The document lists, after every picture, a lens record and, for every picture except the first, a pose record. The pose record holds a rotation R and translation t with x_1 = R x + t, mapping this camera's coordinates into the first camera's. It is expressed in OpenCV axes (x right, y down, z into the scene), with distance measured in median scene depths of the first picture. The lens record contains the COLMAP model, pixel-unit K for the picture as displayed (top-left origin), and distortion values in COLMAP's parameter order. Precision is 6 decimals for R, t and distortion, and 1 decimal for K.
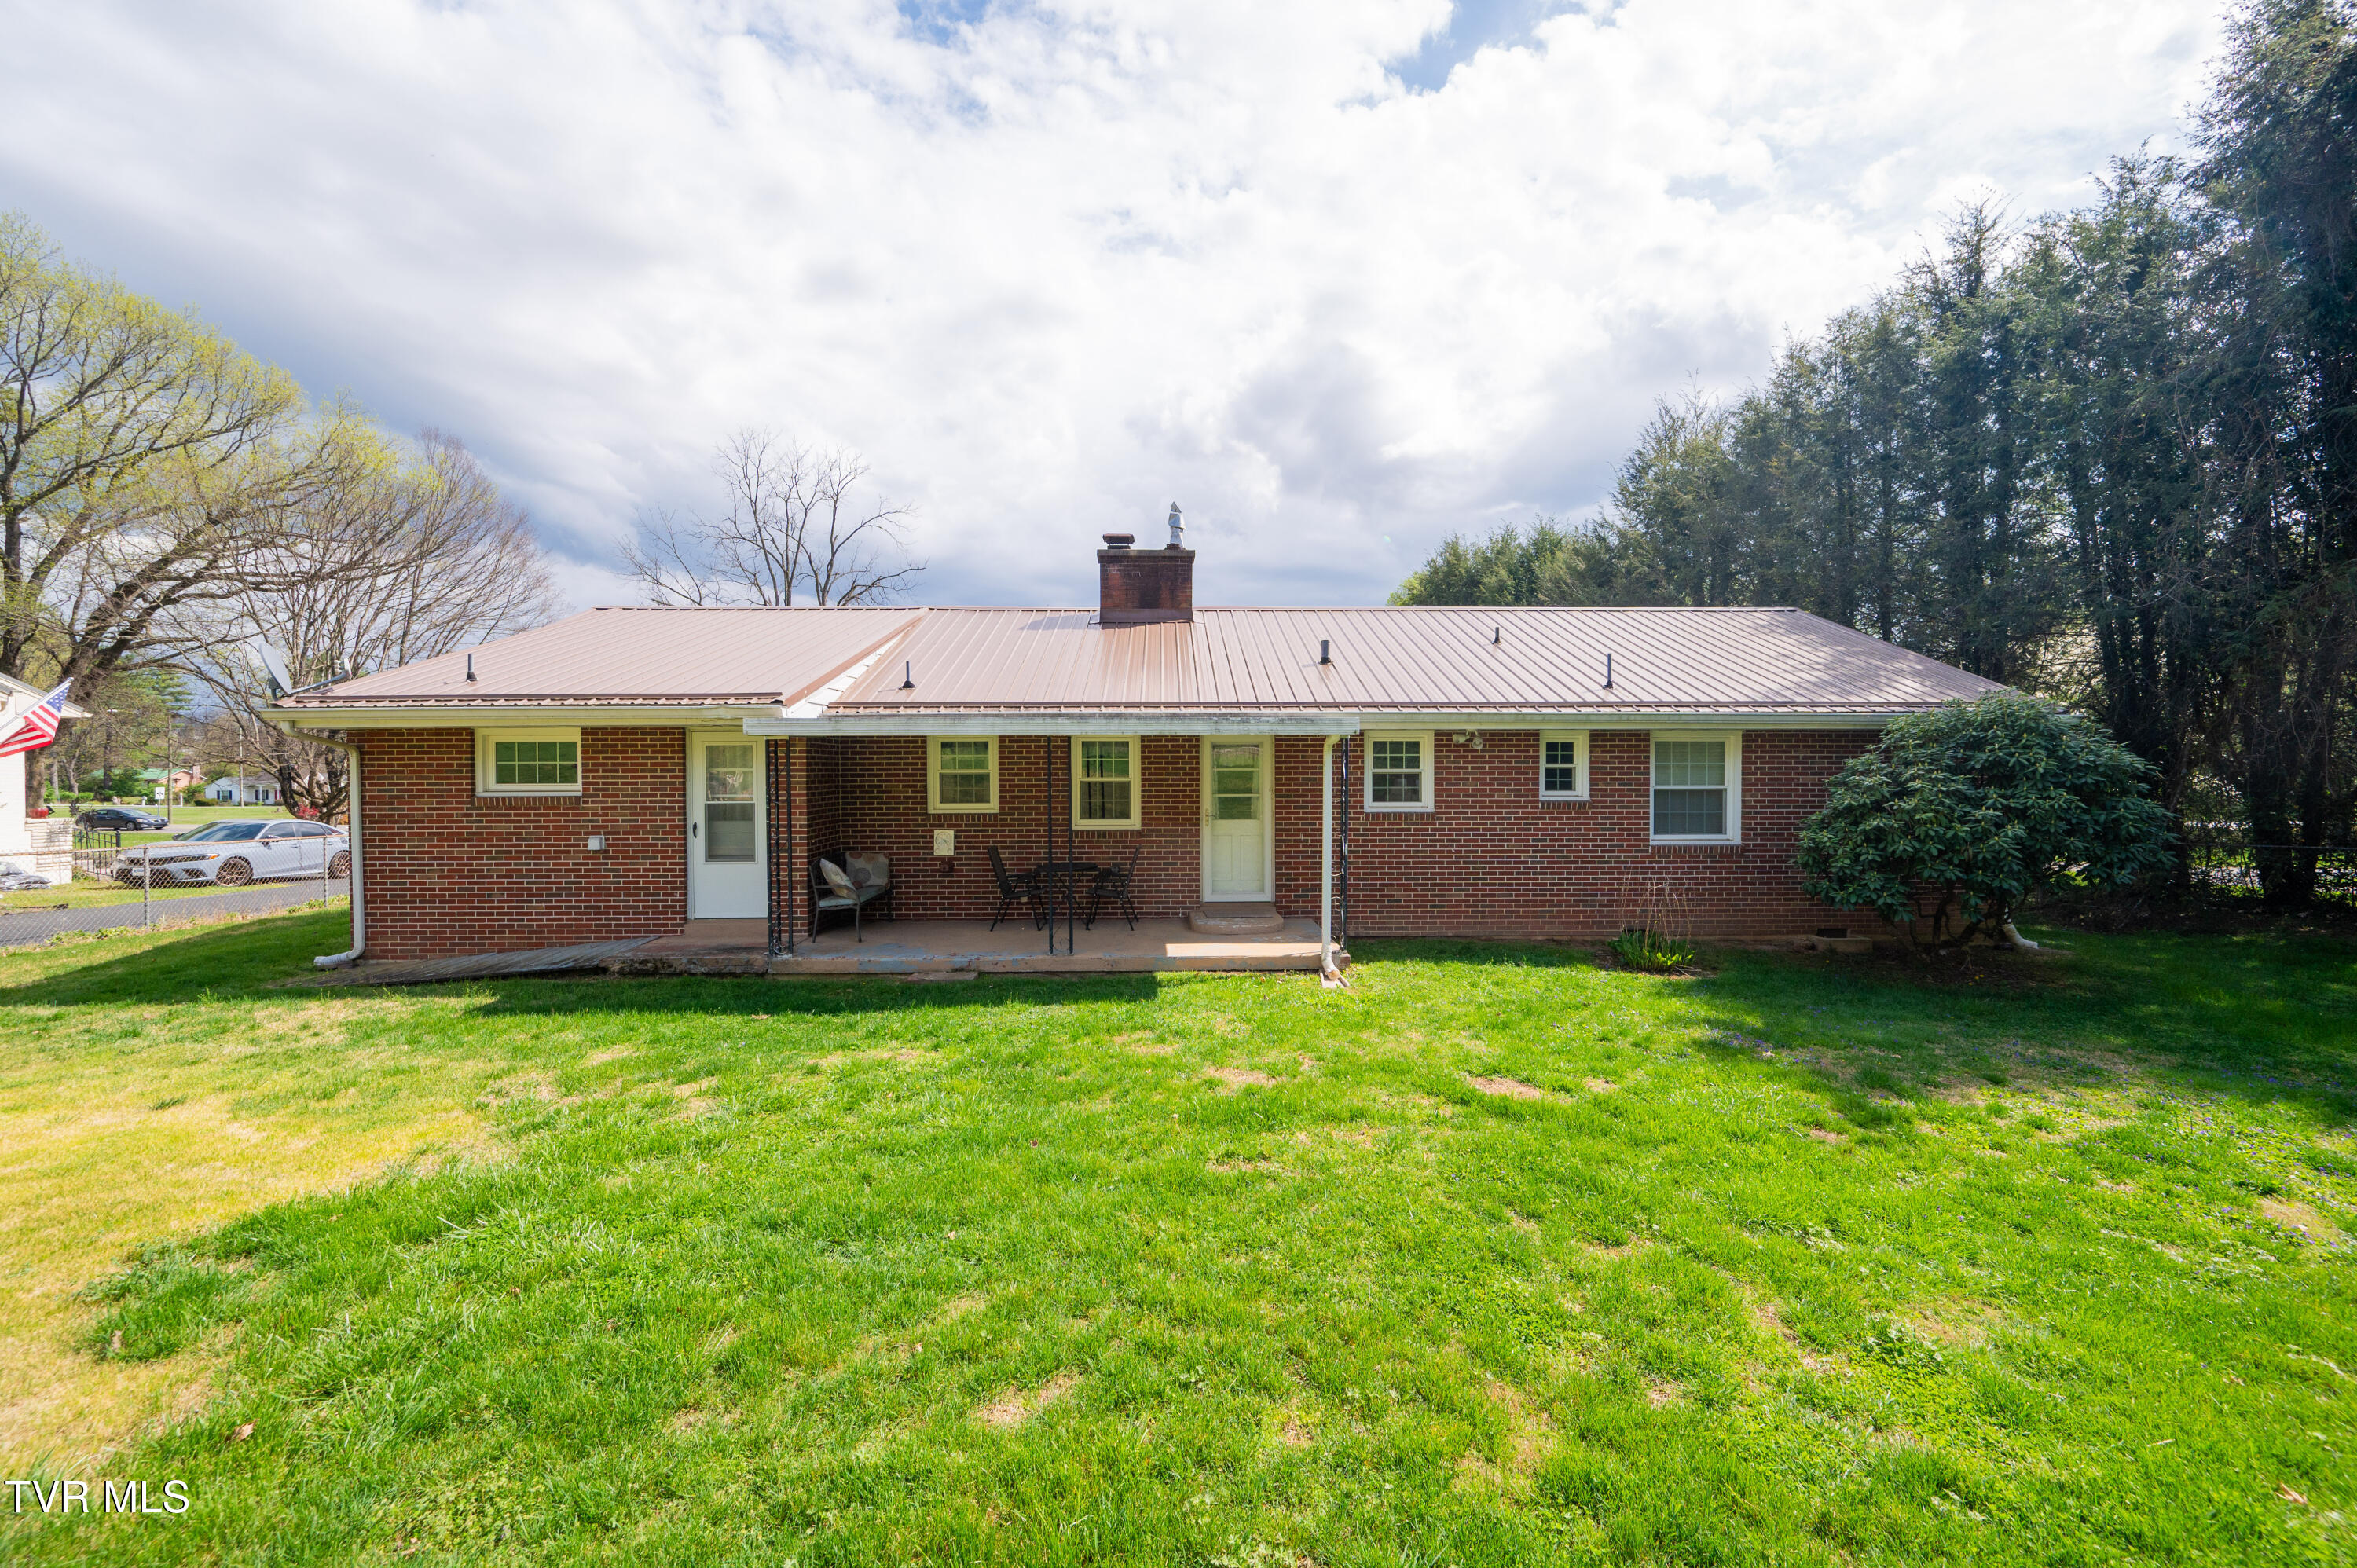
lens RADIAL K [[933.3, 0, 1174.6], [0, 933.3, 783.0], [0, 0, 1]] dist [-0.002982, -0.000414]
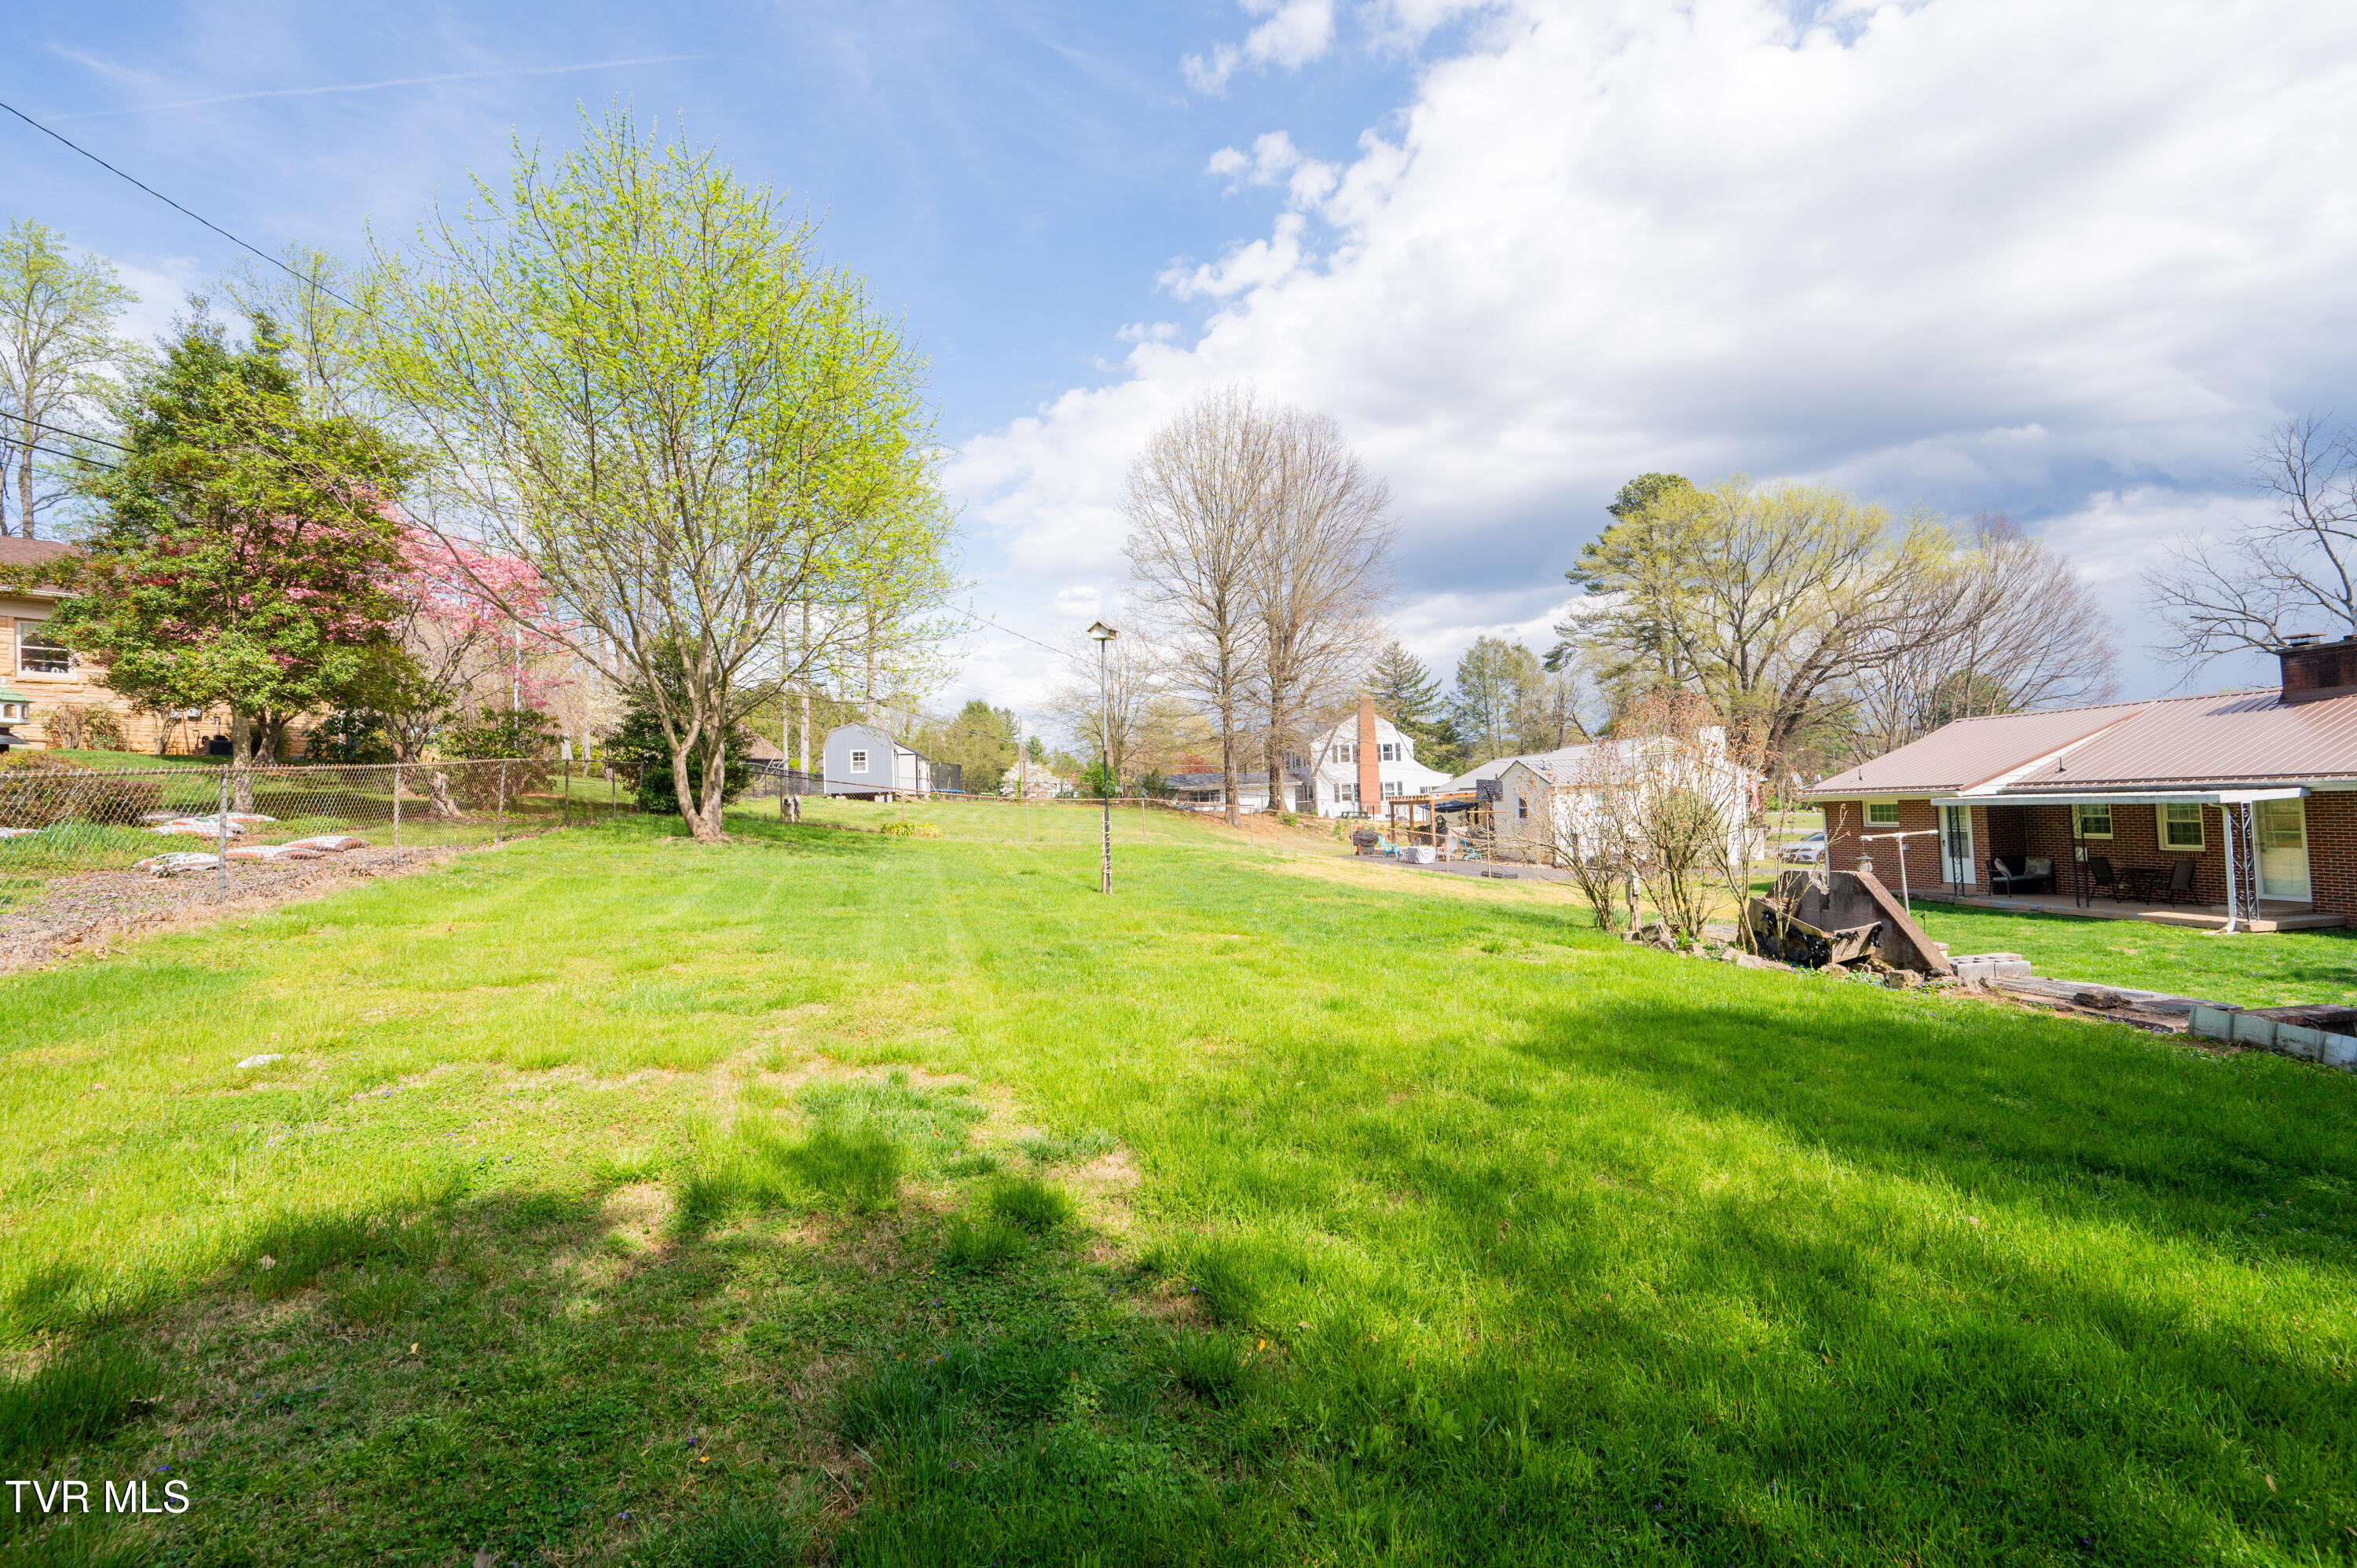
lens RADIAL K [[1010.8, 0, 1174.9], [0, 1010.8, 772.9], [0, 0, 1]] dist [-0.002872, 0.000337]
pose [[0.144120, -0.036770, -0.988877, 1.289591], [0.028963, 0.999038, -0.032927, -0.073628], [0.989136, -0.023895, 0.145046, -0.935767]]
